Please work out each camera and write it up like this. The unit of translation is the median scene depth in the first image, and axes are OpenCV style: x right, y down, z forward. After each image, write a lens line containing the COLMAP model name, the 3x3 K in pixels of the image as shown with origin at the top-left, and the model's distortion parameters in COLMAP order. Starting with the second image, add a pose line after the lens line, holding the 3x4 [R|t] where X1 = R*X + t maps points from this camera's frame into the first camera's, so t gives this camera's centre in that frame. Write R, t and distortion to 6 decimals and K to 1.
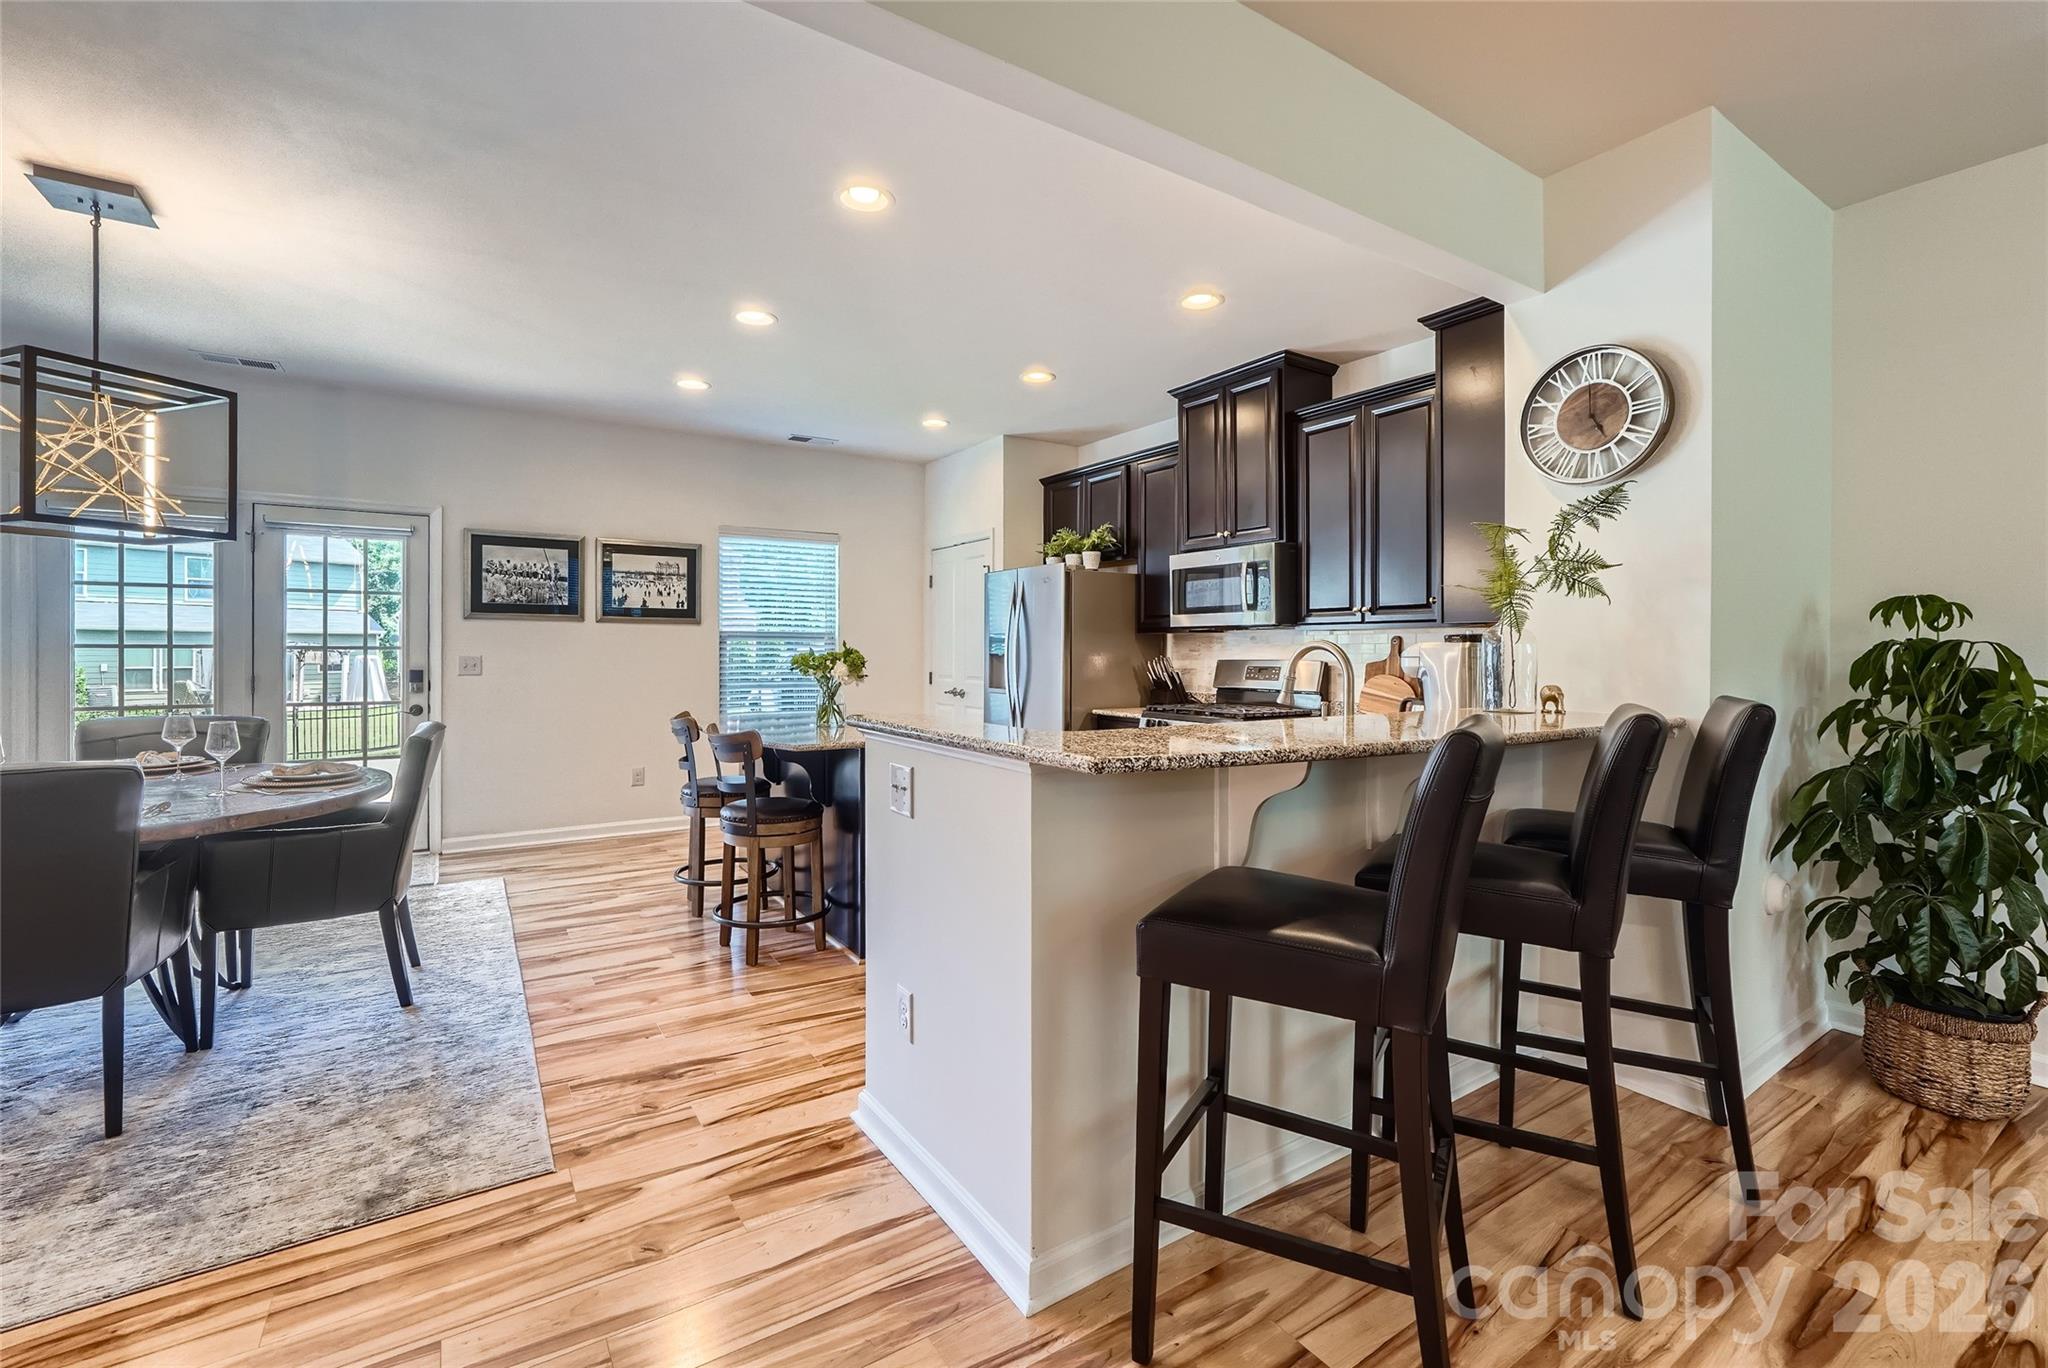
lens RADIAL K [[873.6, 0, 1034.0], [0, 873.6, 652.5], [0, 0, 1]] dist [-0.000923, -0.000500]
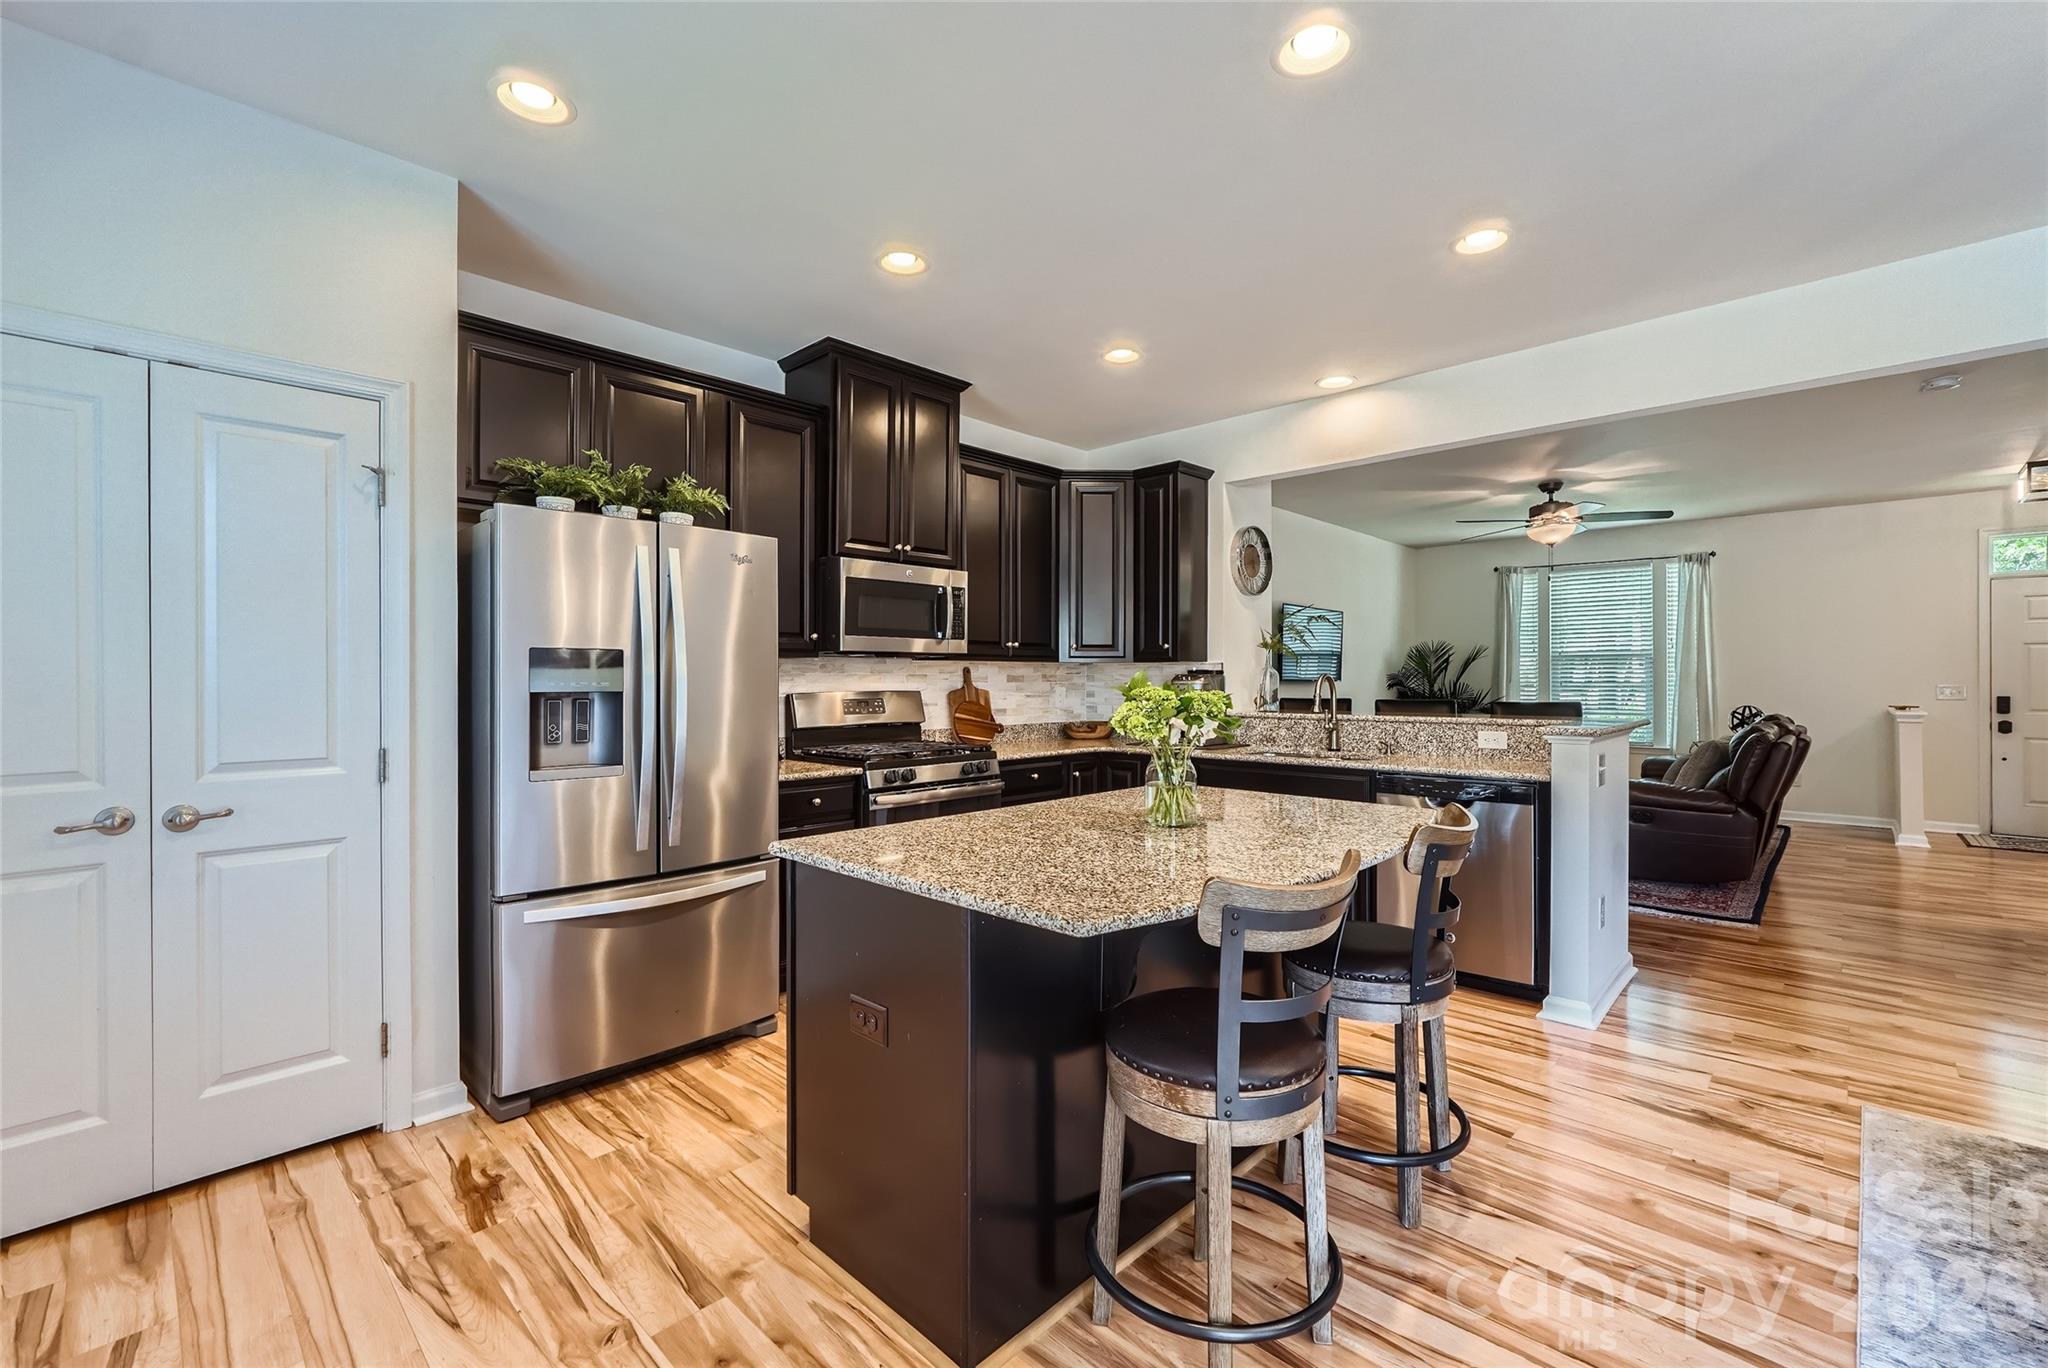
lens RADIAL K [[873.6, 0, 1025.0], [0, 873.6, 674.3], [0, 0, 1]] dist [-0.000923, -0.000500]
pose [[-0.220960, -0.000183, 0.975283, -0.628840], [0.008176, 0.999964, 0.002040, -0.009402], [-0.975249, 0.008425, -0.220950, 1.022420]]
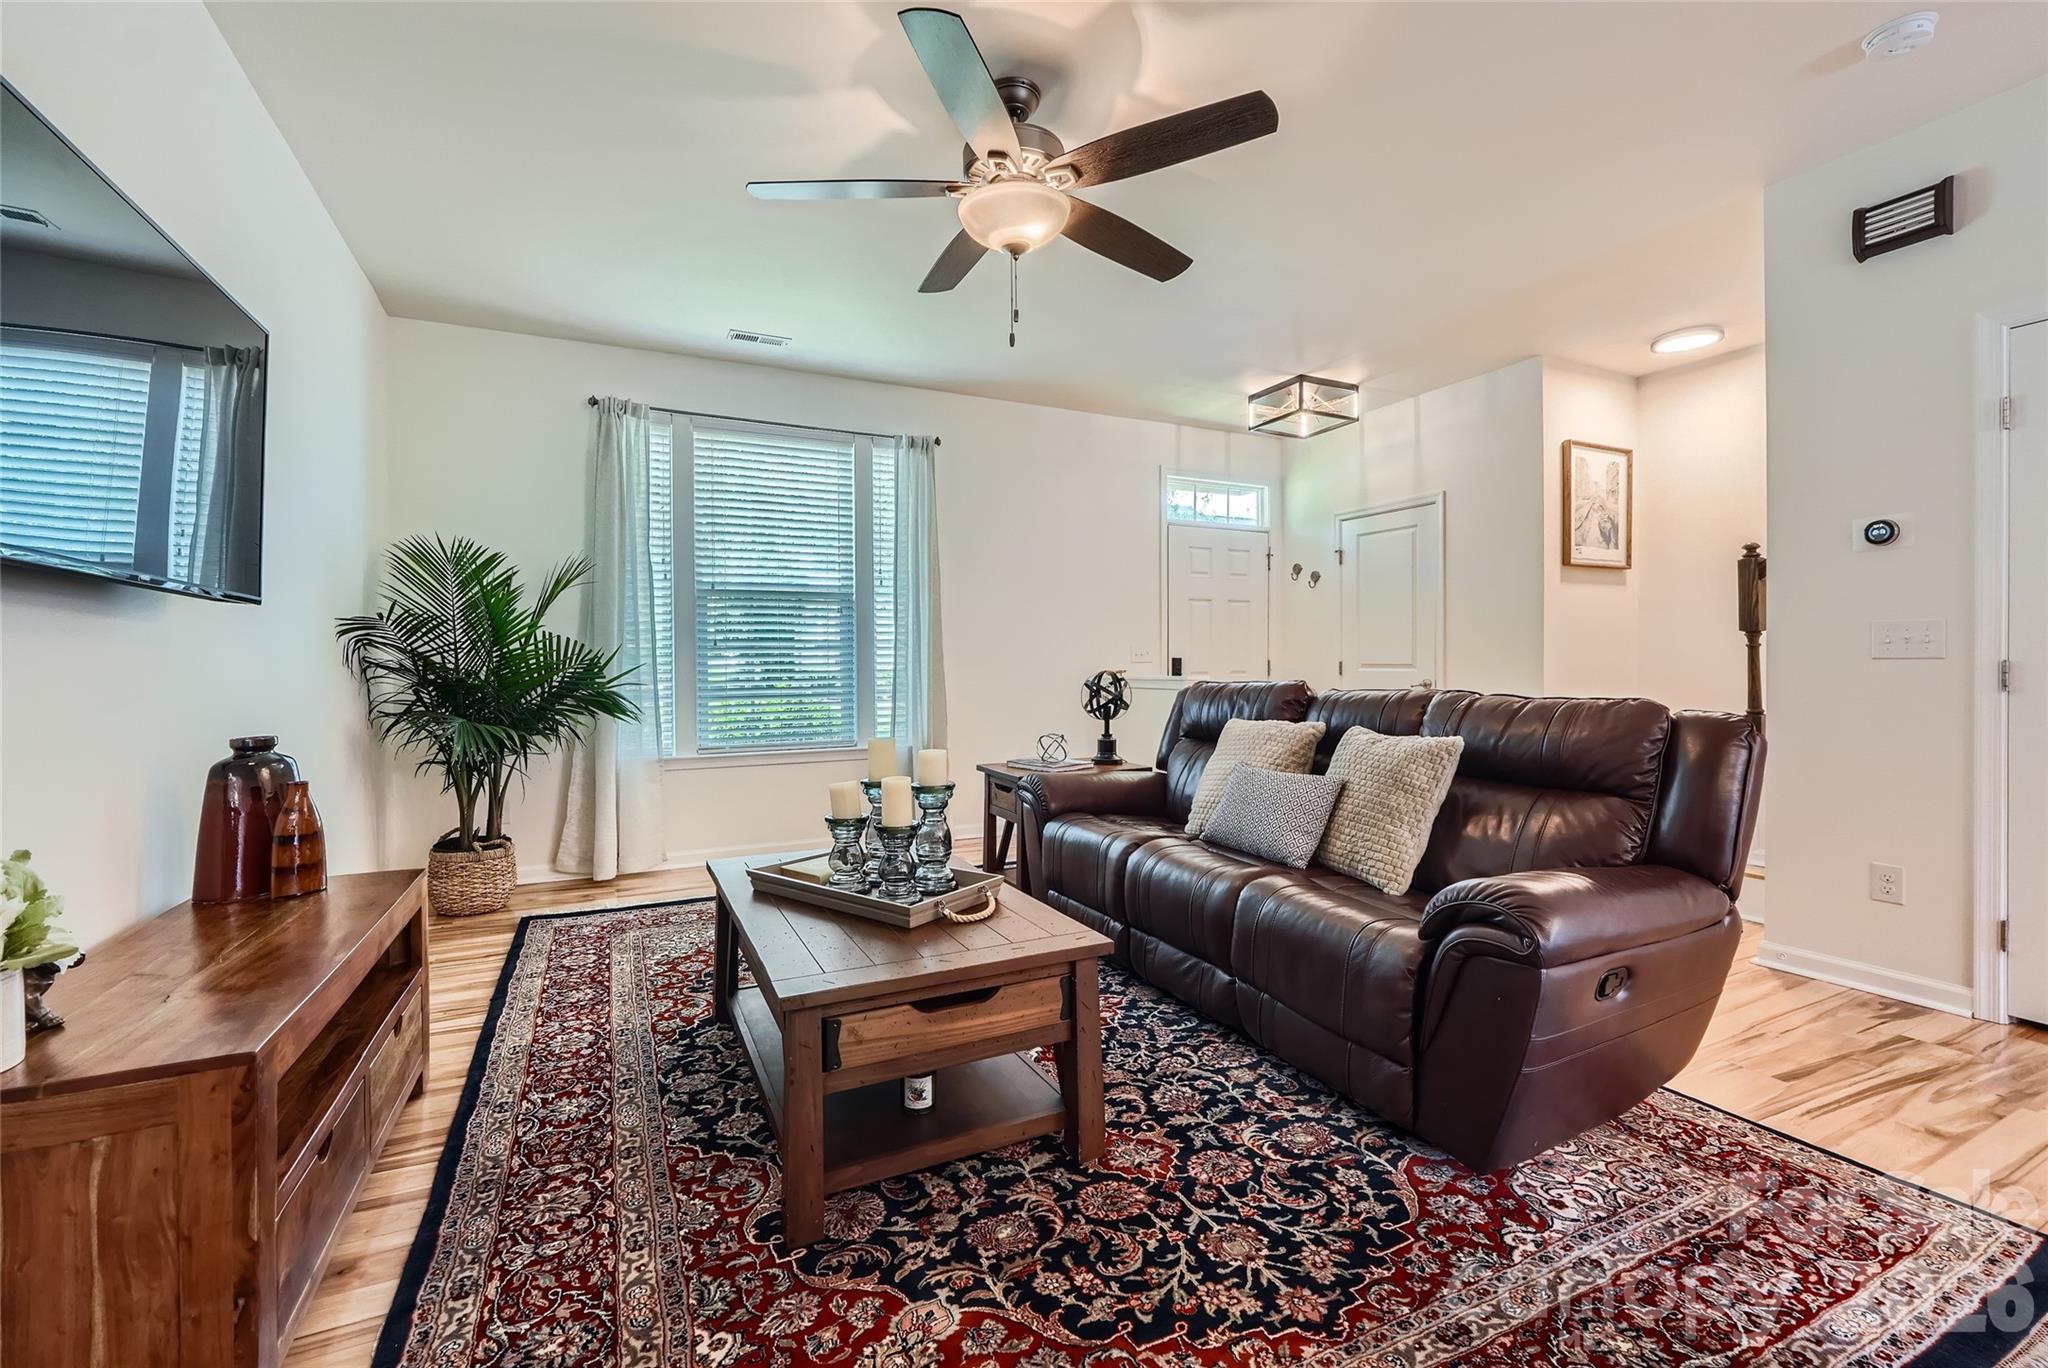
lens RADIAL K [[866.7, 0, 1028.5], [0, 866.7, 666.7], [0, 0, 1]] dist [-0.005008, -0.000091]
pose [[-0.992287, 0.002336, 0.123936, 0.431251], [0.003907, 0.999915, 0.012438, 0.037727], [-0.123896, 0.012826, -0.992212, 0.439243]]
